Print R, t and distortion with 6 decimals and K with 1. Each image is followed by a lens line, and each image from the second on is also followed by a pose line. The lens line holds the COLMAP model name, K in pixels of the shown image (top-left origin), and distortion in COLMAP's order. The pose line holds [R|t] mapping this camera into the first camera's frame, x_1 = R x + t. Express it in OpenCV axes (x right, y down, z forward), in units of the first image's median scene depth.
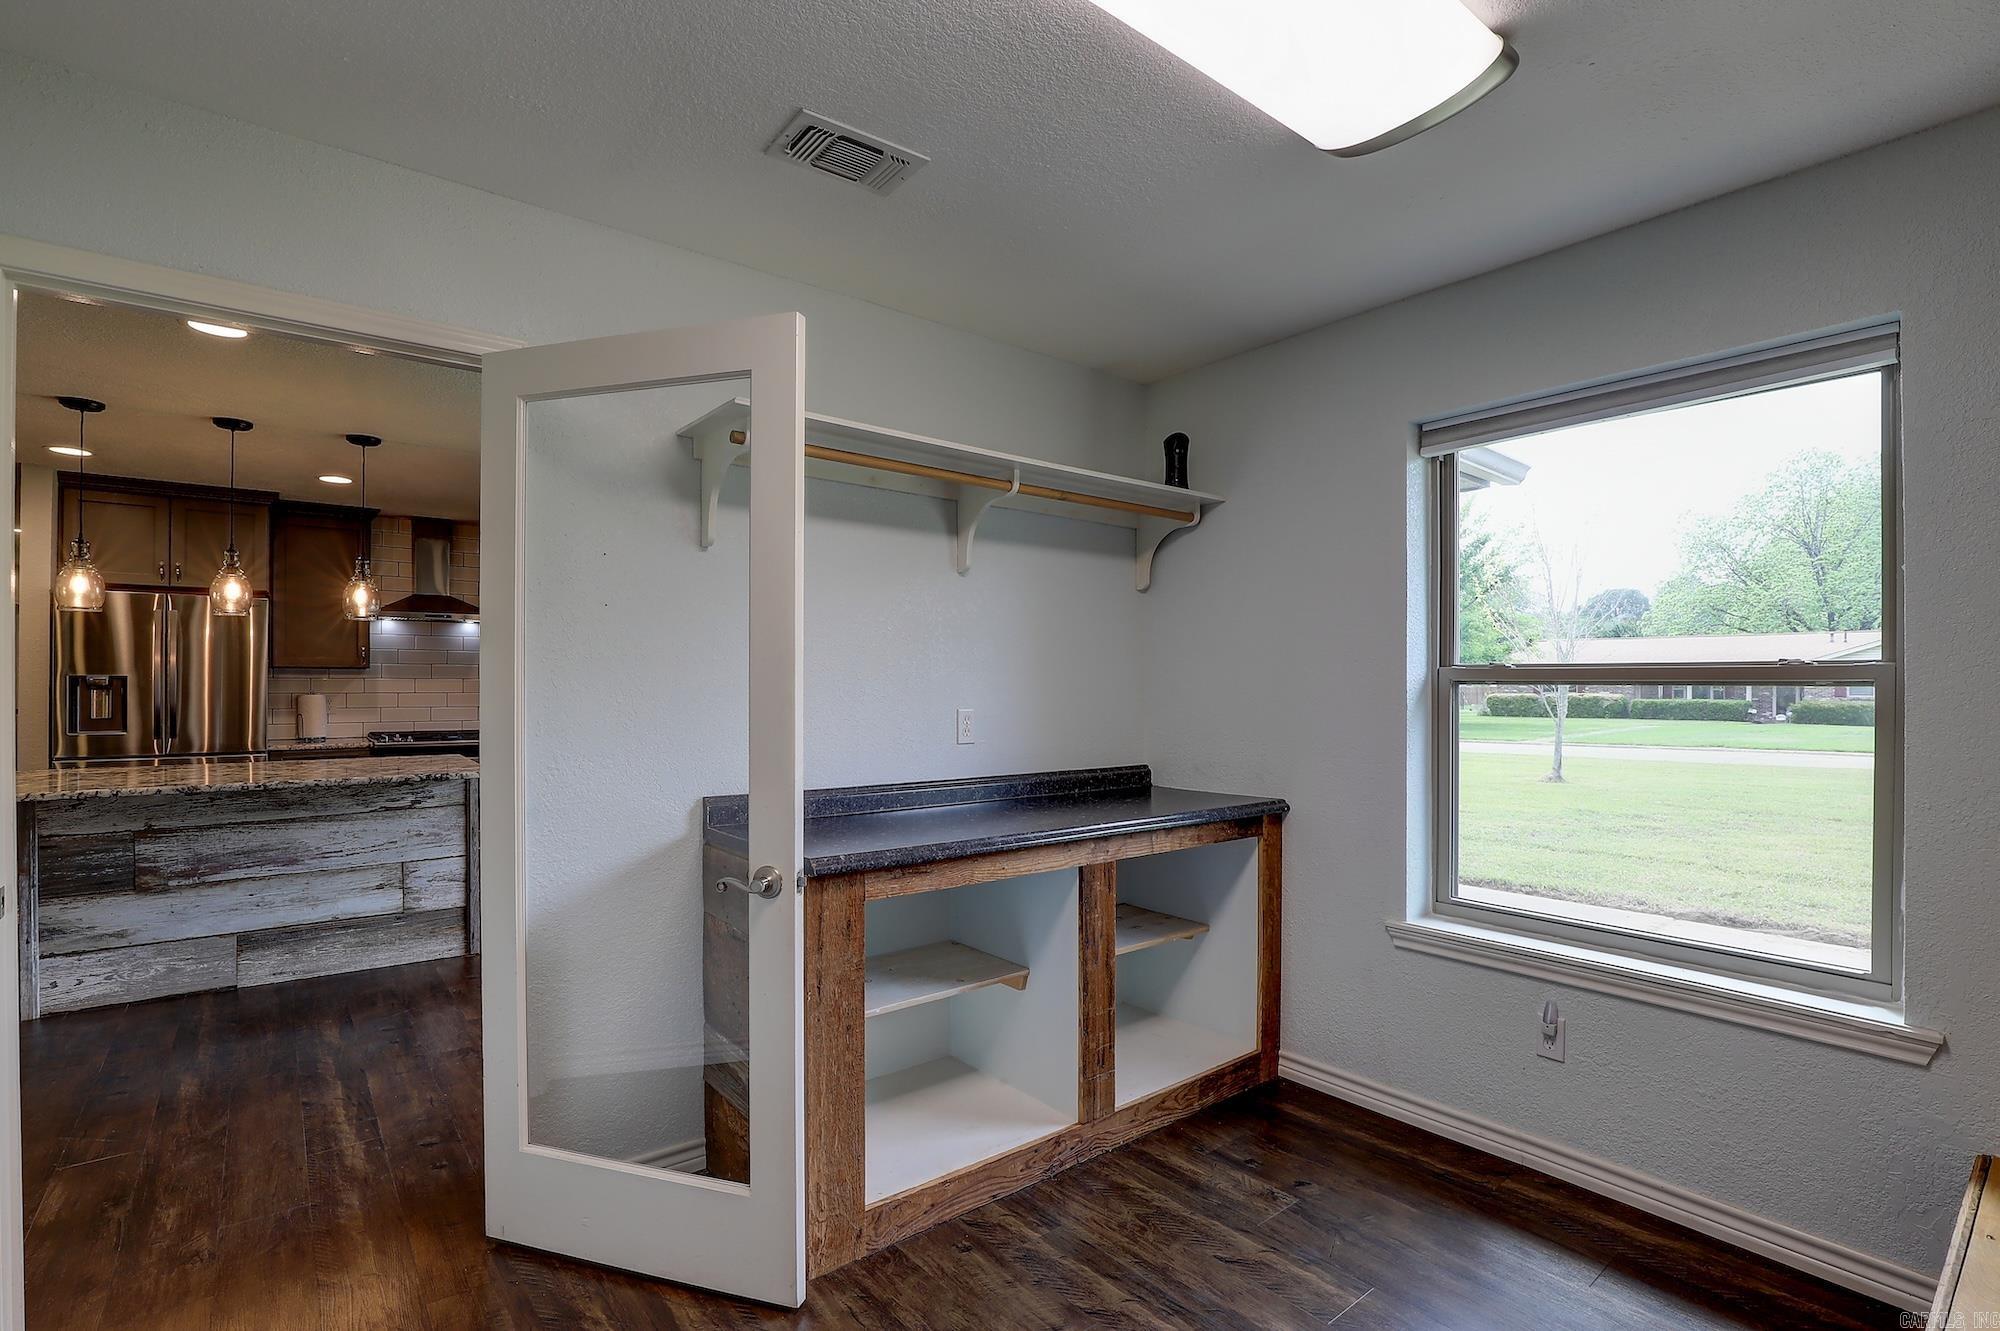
lens RADIAL K [[930.4, 0, 983.3], [0, 930.4, 683.4], [0, 0, 1]] dist [-0.039338, 0.009932]
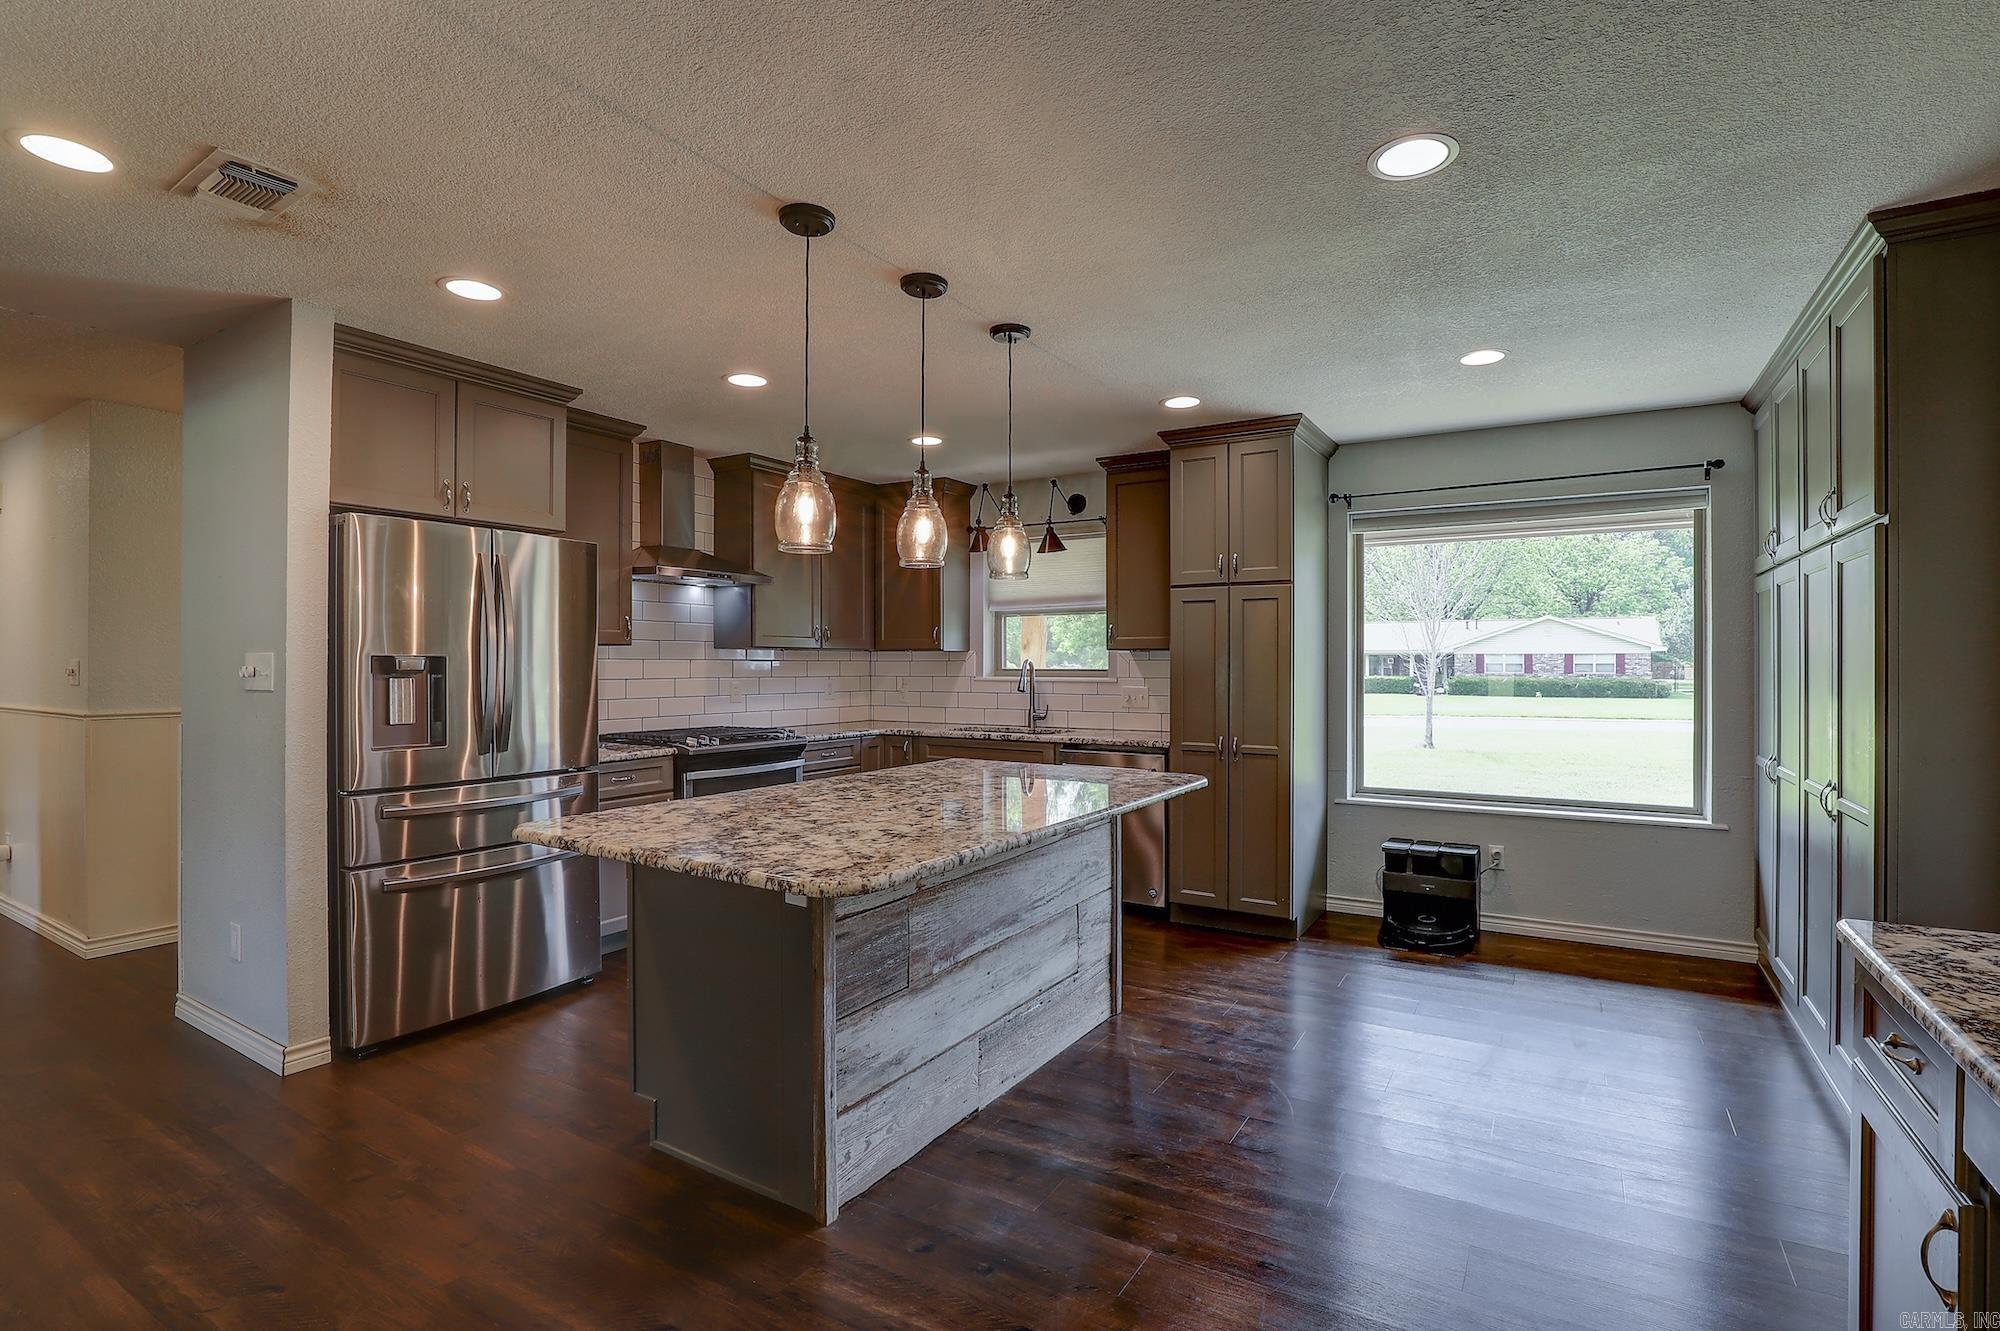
lens RADIAL K [[930.4, 0, 1015.4], [0, 930.4, 668.5], [0, 0, 1]] dist [-0.039338, 0.009932]
pose [[0.937124, -0.005348, 0.348956, -0.981312], [0.003645, 0.999978, 0.005538, -0.001749], [-0.348978, -0.003918, 0.937123, 0.319657]]
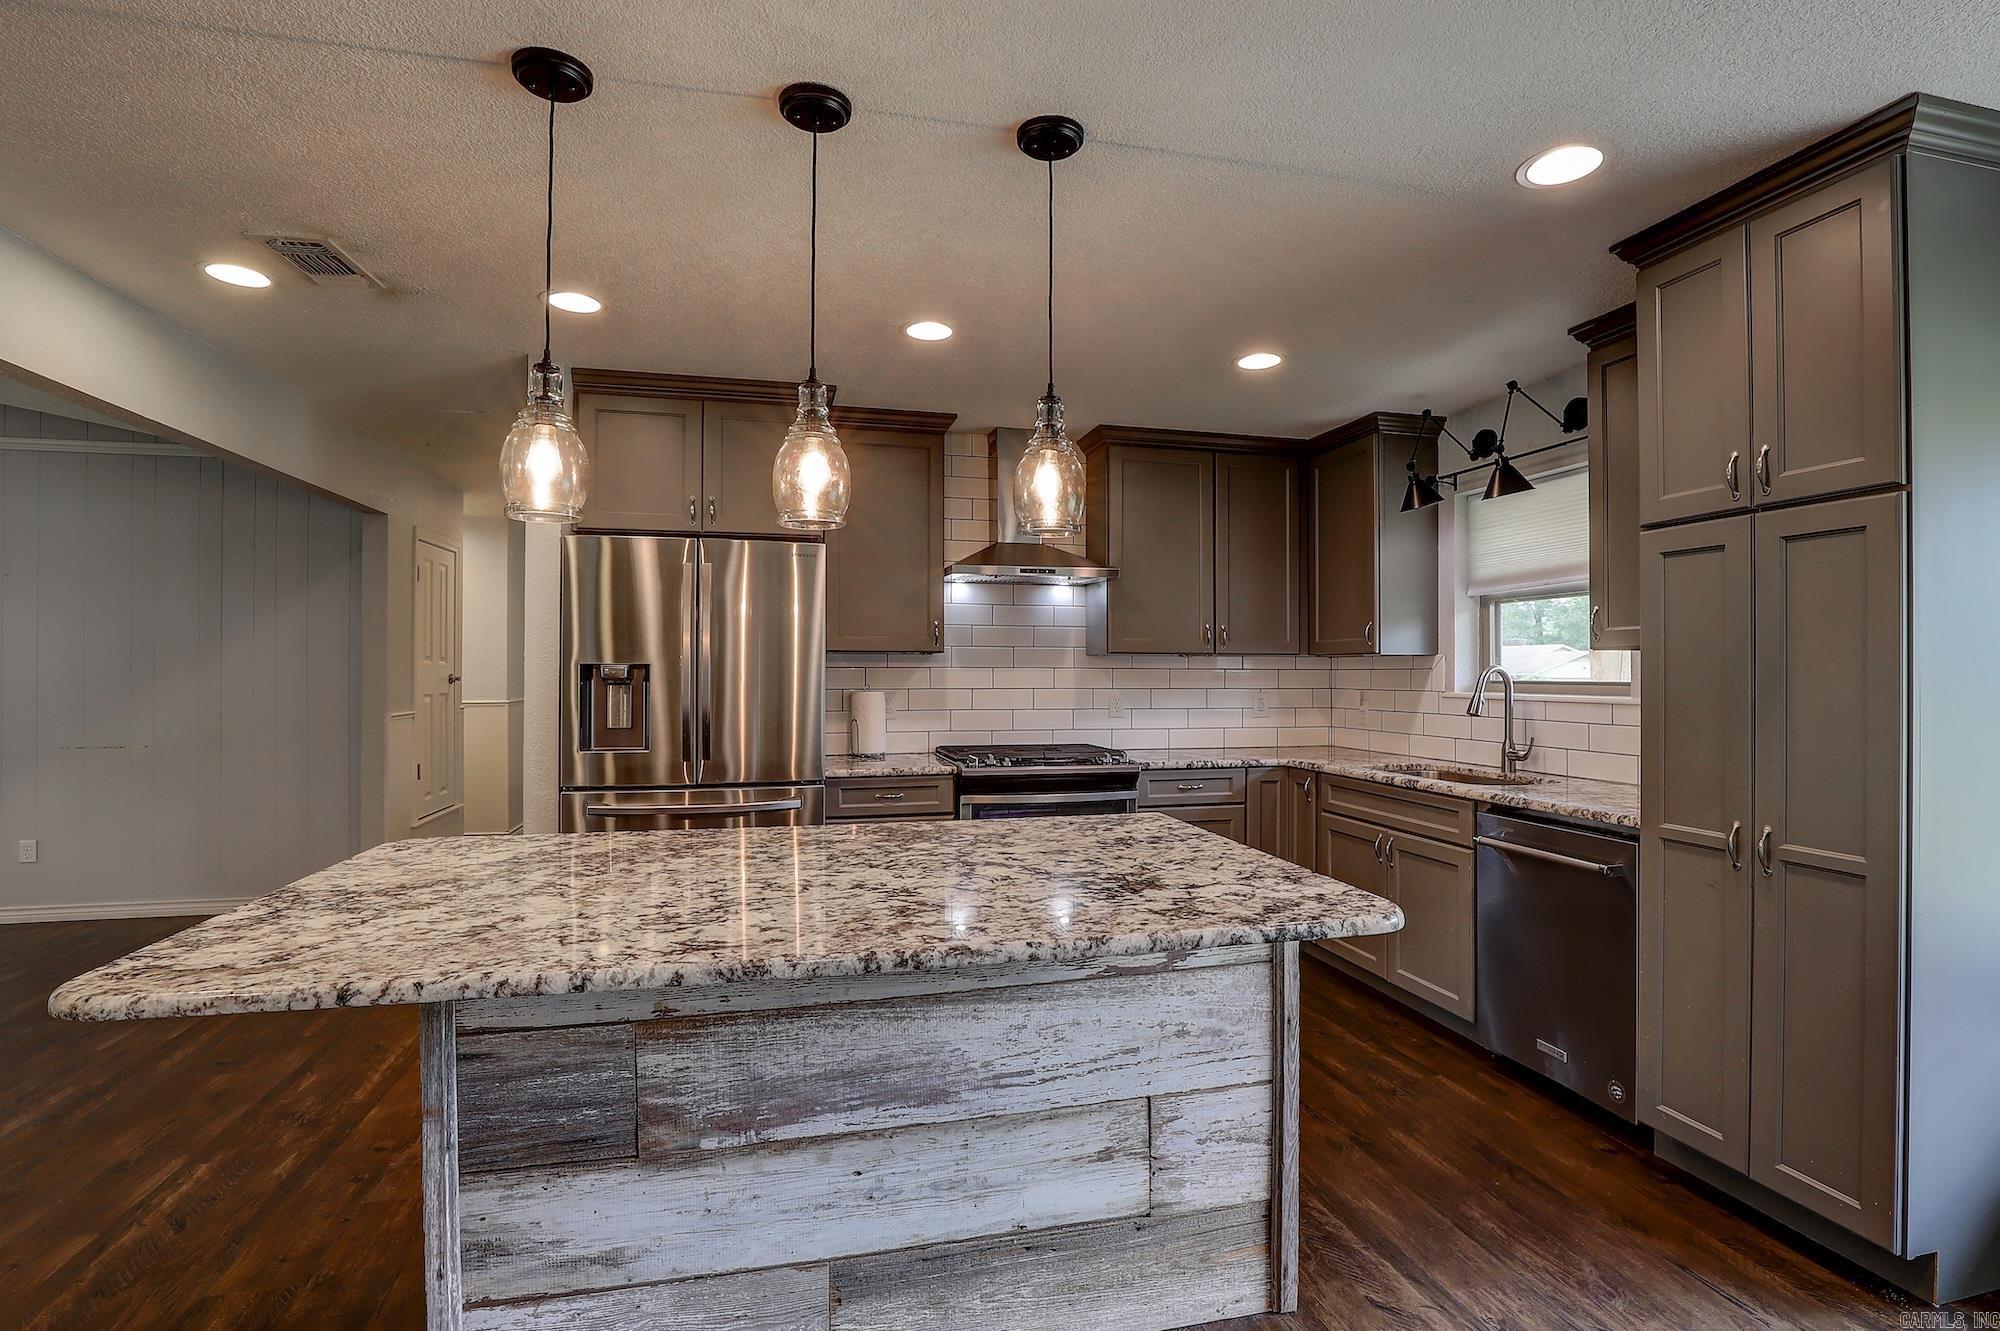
lens RADIAL K [[930.4, 0, 993.7], [0, 930.4, 672.5], [0, 0, 1]] dist [-0.039338, 0.009932]
pose [[0.910273, -0.002379, -0.414002, -0.541767], [0.001318, 0.999995, -0.002848, 0.000291], [0.414007, 0.002047, 0.910271, 0.604230]]
